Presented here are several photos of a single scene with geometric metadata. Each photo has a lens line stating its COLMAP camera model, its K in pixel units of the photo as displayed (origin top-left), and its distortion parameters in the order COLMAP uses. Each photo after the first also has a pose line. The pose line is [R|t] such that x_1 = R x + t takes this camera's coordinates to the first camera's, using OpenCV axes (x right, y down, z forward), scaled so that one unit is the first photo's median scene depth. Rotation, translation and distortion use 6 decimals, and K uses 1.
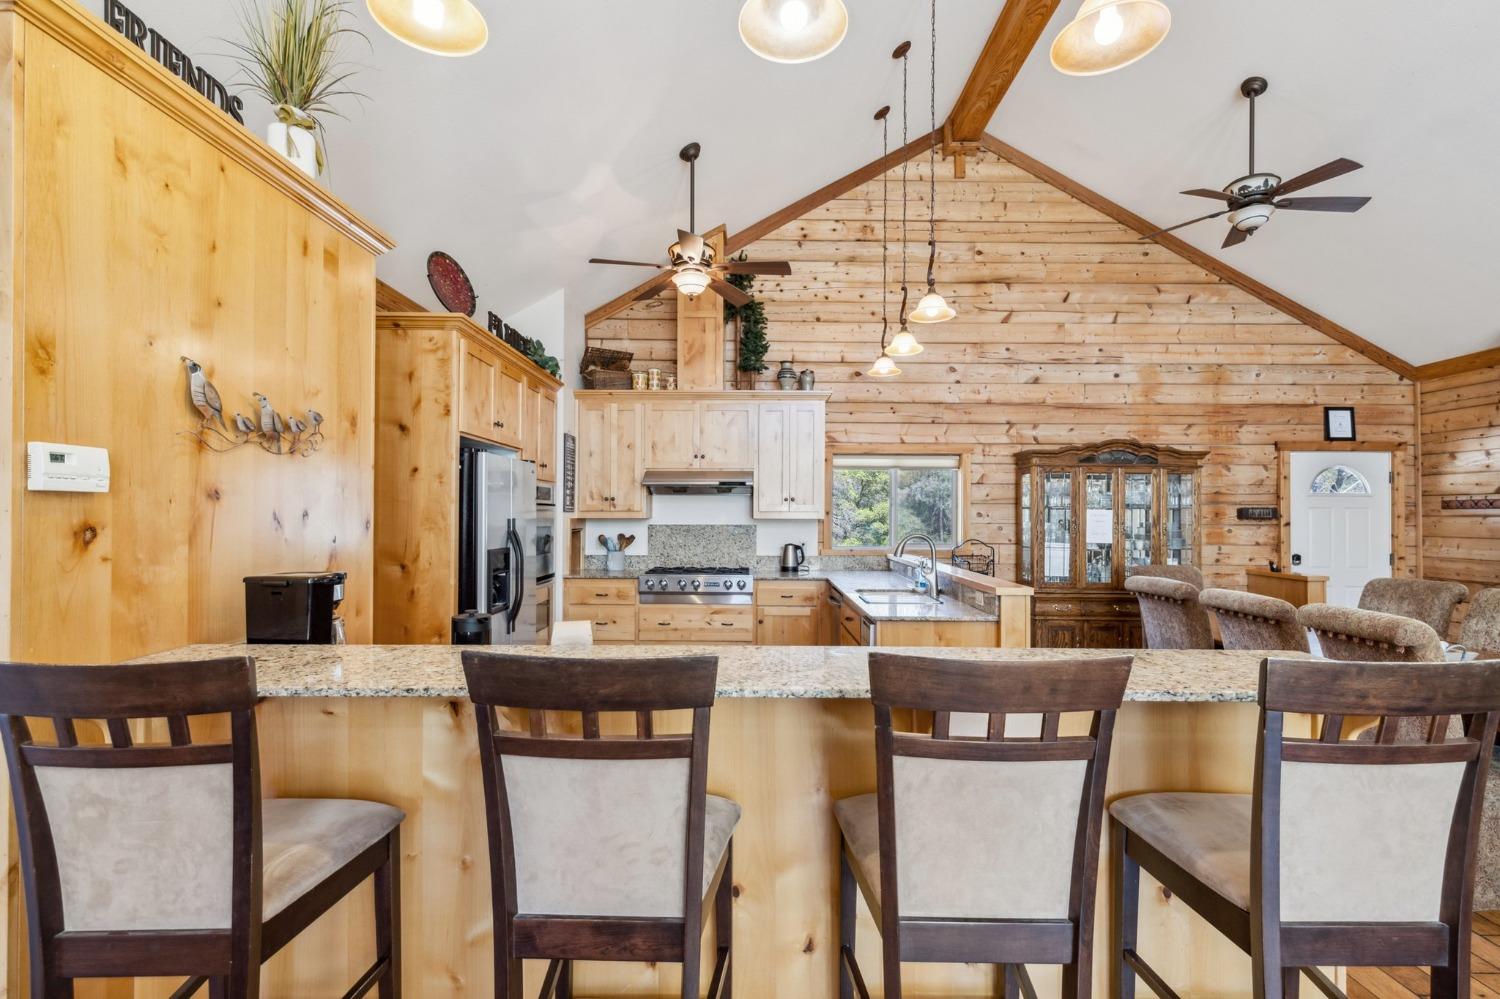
lens RADIAL K [[679.0, 0, 762.1], [0, 679.0, 508.1], [0, 0, 1]] dist [0.005702, -0.000676]
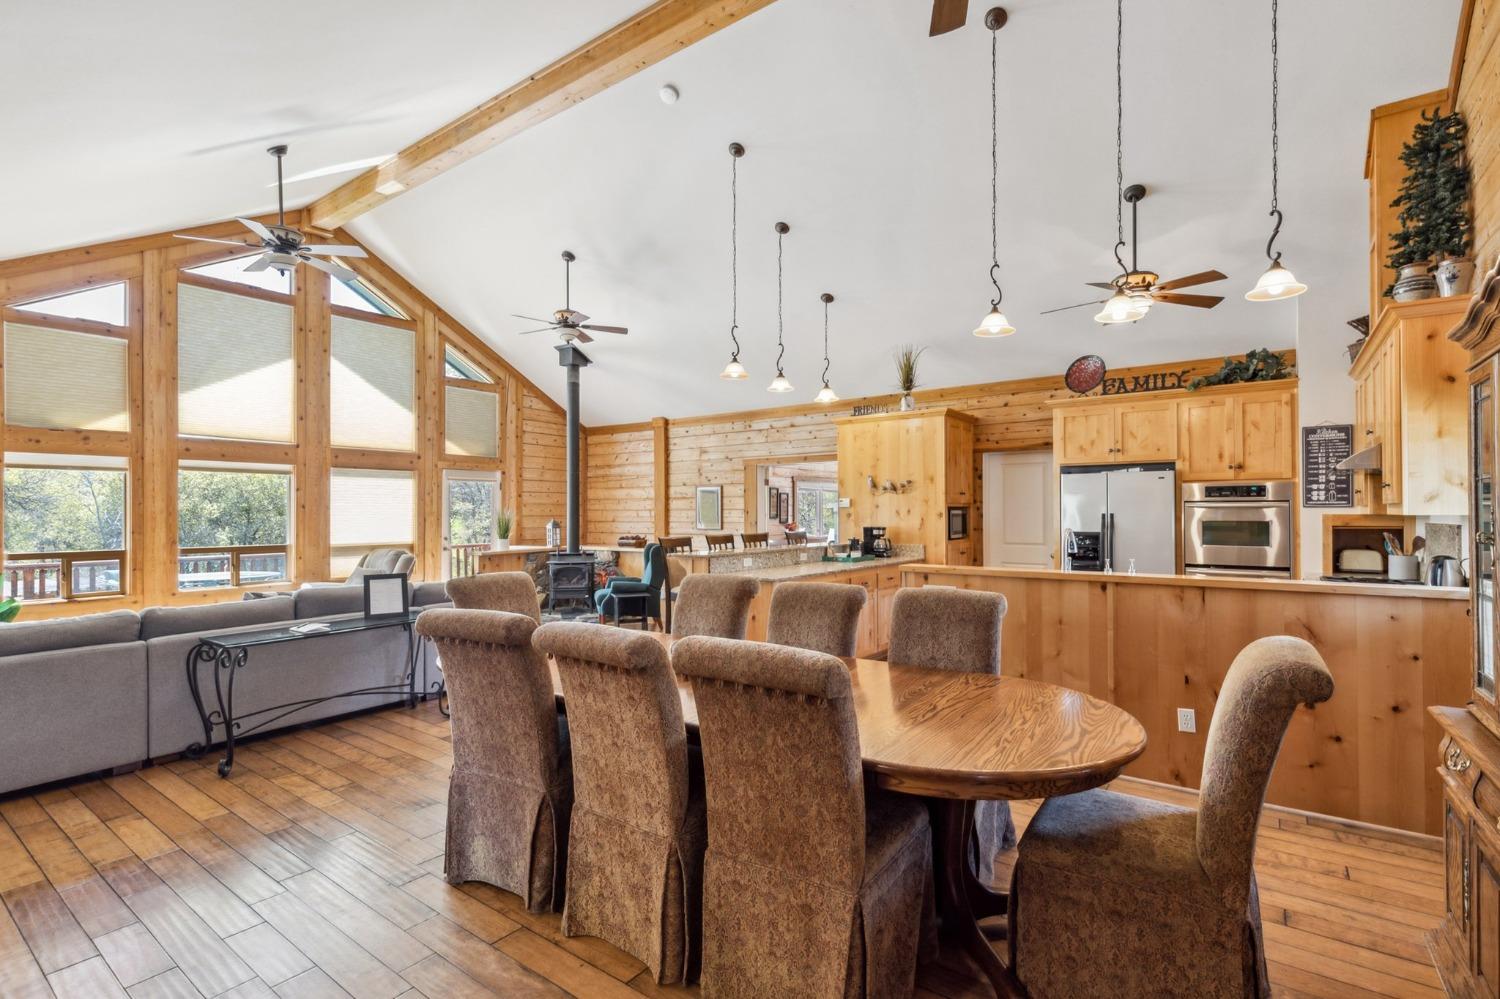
lens RADIAL K [[679.0, 0, 747.1], [0, 679.0, 508.1], [0, 0, 1]] dist [0.005702, -0.000676]
pose [[-0.598220, -0.005555, -0.801313, 0.884990], [0.008730, 0.999871, -0.013449, 0.011789], [0.801284, -0.015041, -0.598094, 0.845978]]
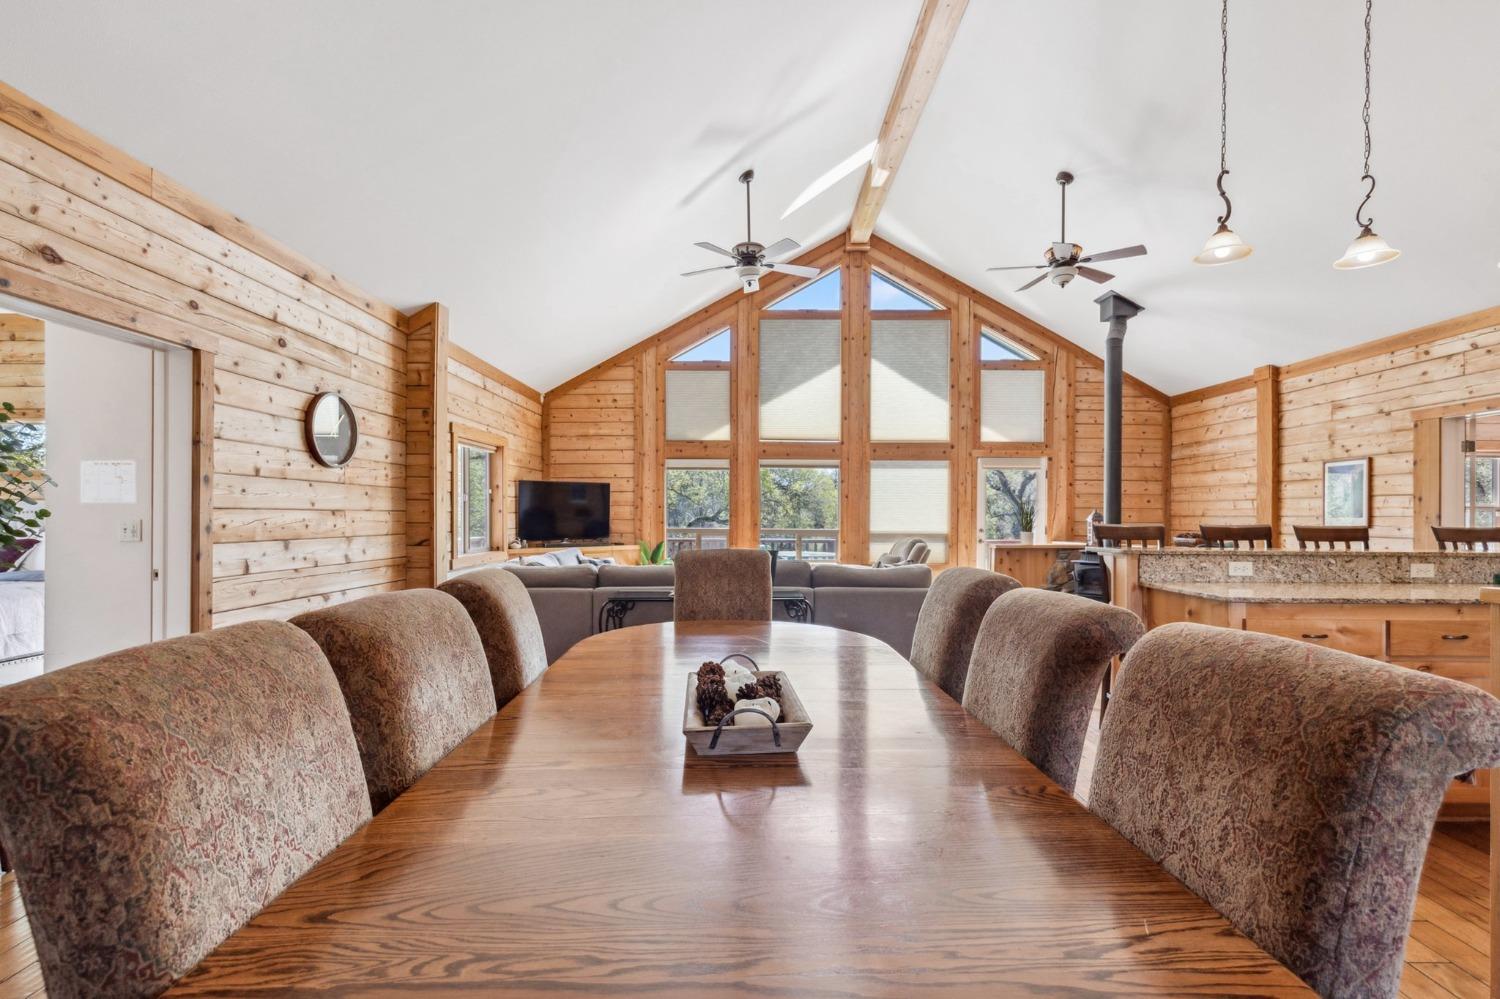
lens RADIAL K [[679.0, 0, 763.4], [0, 679.0, 509.6], [0, 0, 1]] dist [0.005702, -0.000676]
pose [[-0.999950, -0.009915, -0.001343, 0.520169], [-0.009889, 0.999786, -0.018189, 0.039964], [0.001523, -0.018175, -0.999834, 0.834324]]
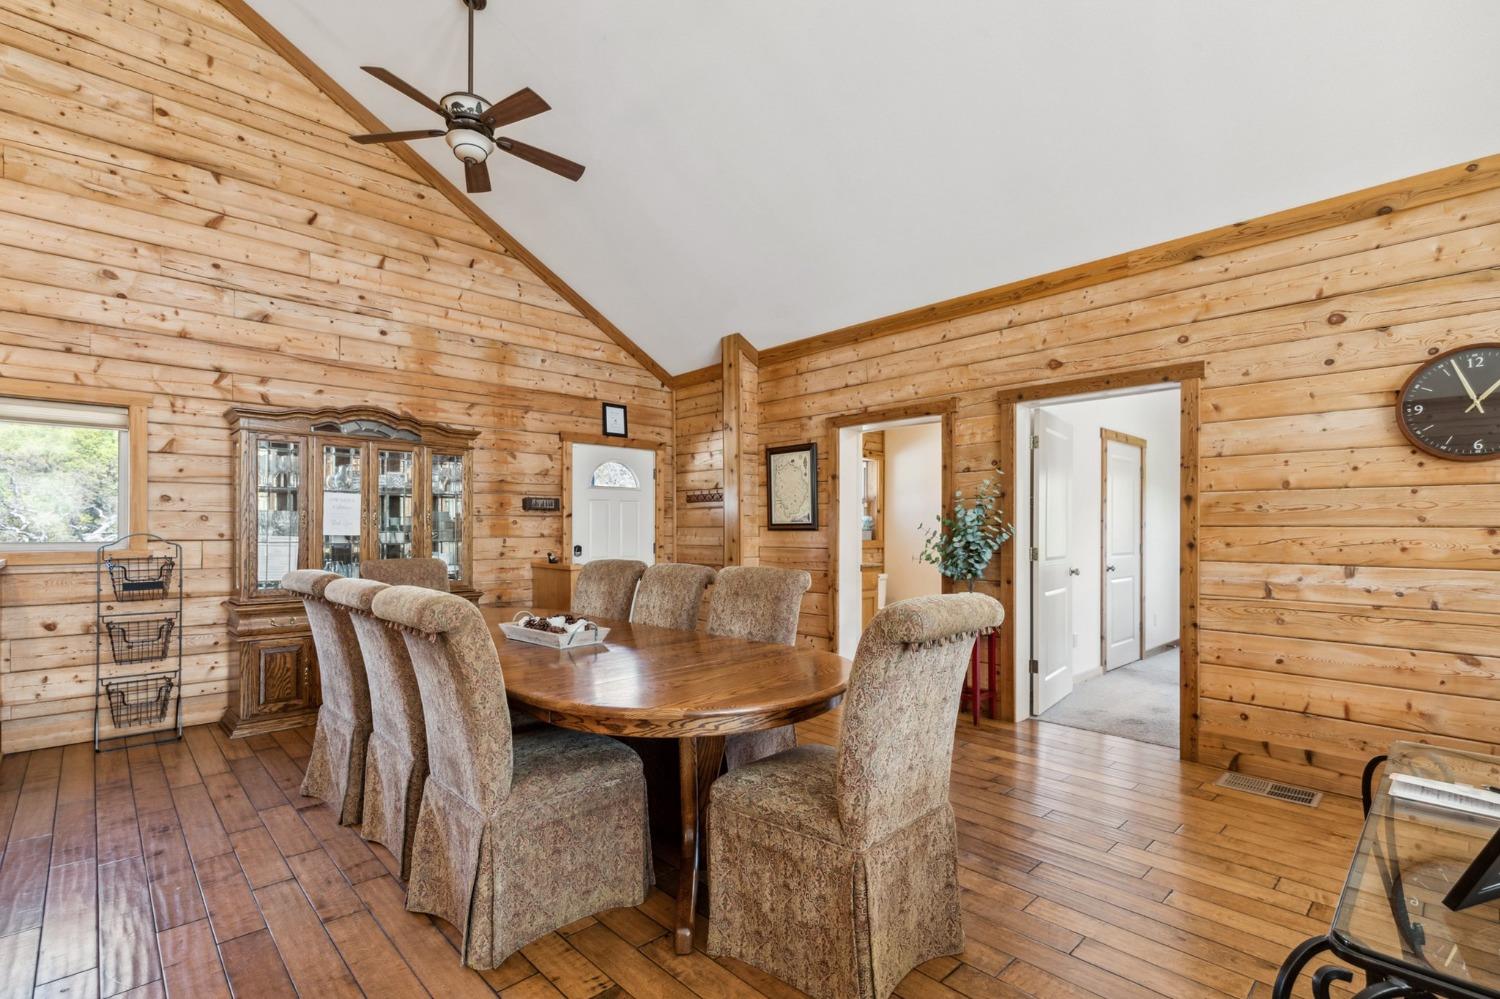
lens RADIAL K [[679.0, 0, 743.5], [0, 679.0, 528.2], [0, 0, 1]] dist [0.005702, -0.000676]
pose [[0.727794, -0.004355, 0.685782, 0.277674], [-0.003882, 0.999938, 0.010470, 0.031102], [-0.685785, -0.010282, 0.727731, 0.103177]]
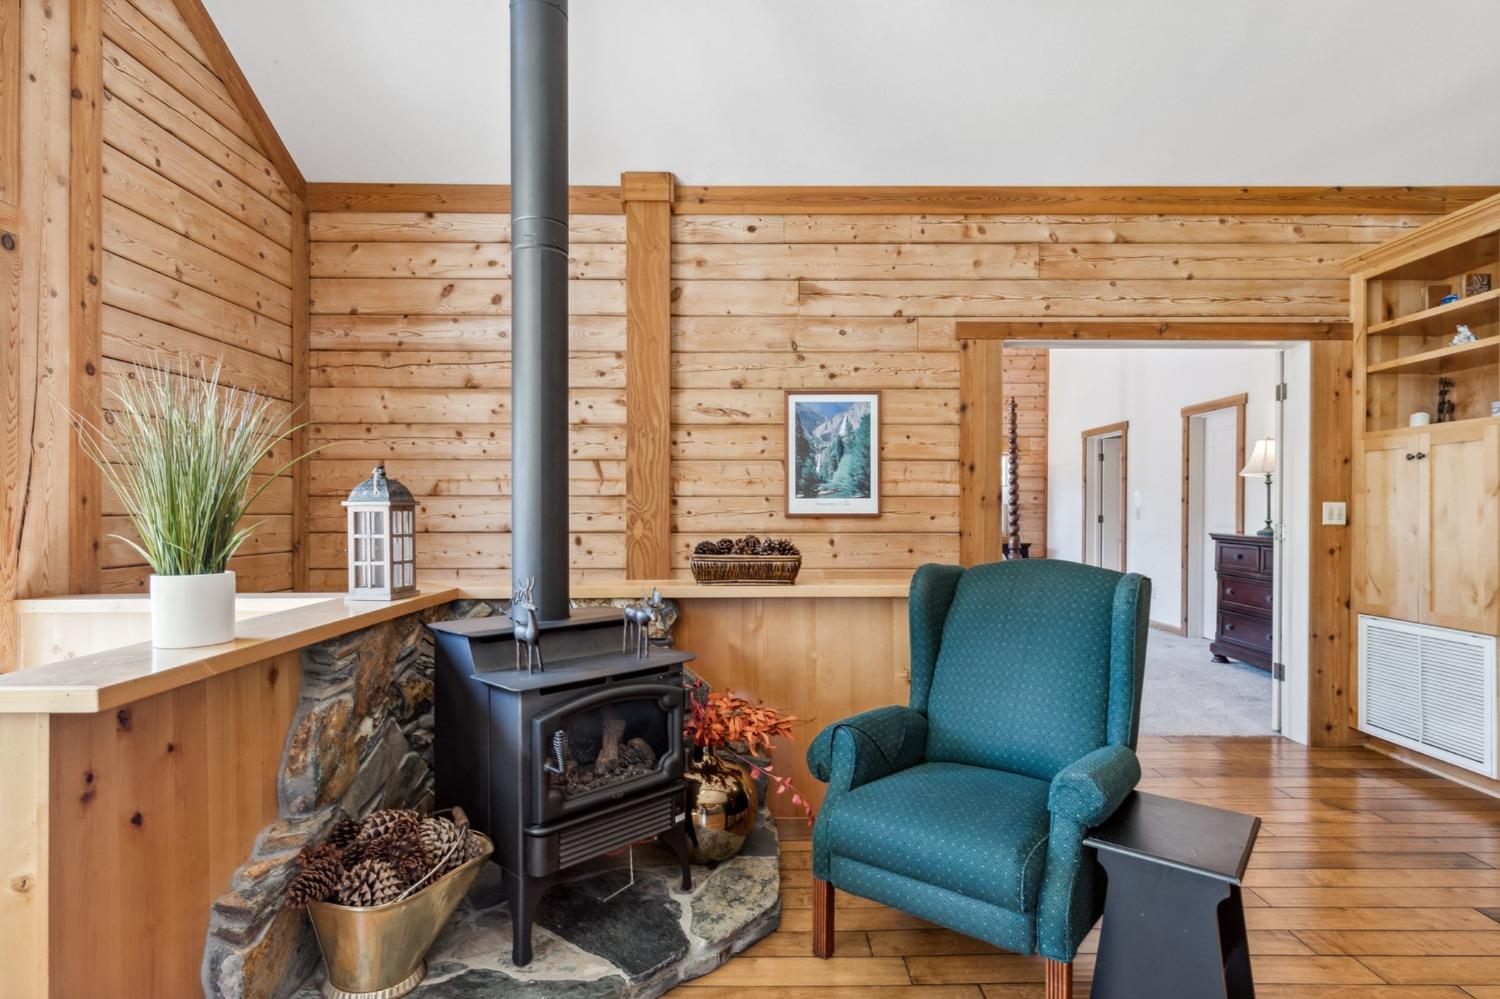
lens RADIAL K [[783.0, 0, 746.4], [0, 783.0, 511.8], [0, 0, 1]] dist [-0.002693, 0.003589]
pose [[-0.015923, 0.002413, -0.999870, 0.279179], [0.007356, 0.999970, 0.002297, 0.033745], [0.999846, -0.007319, -0.015940, -0.277004]]
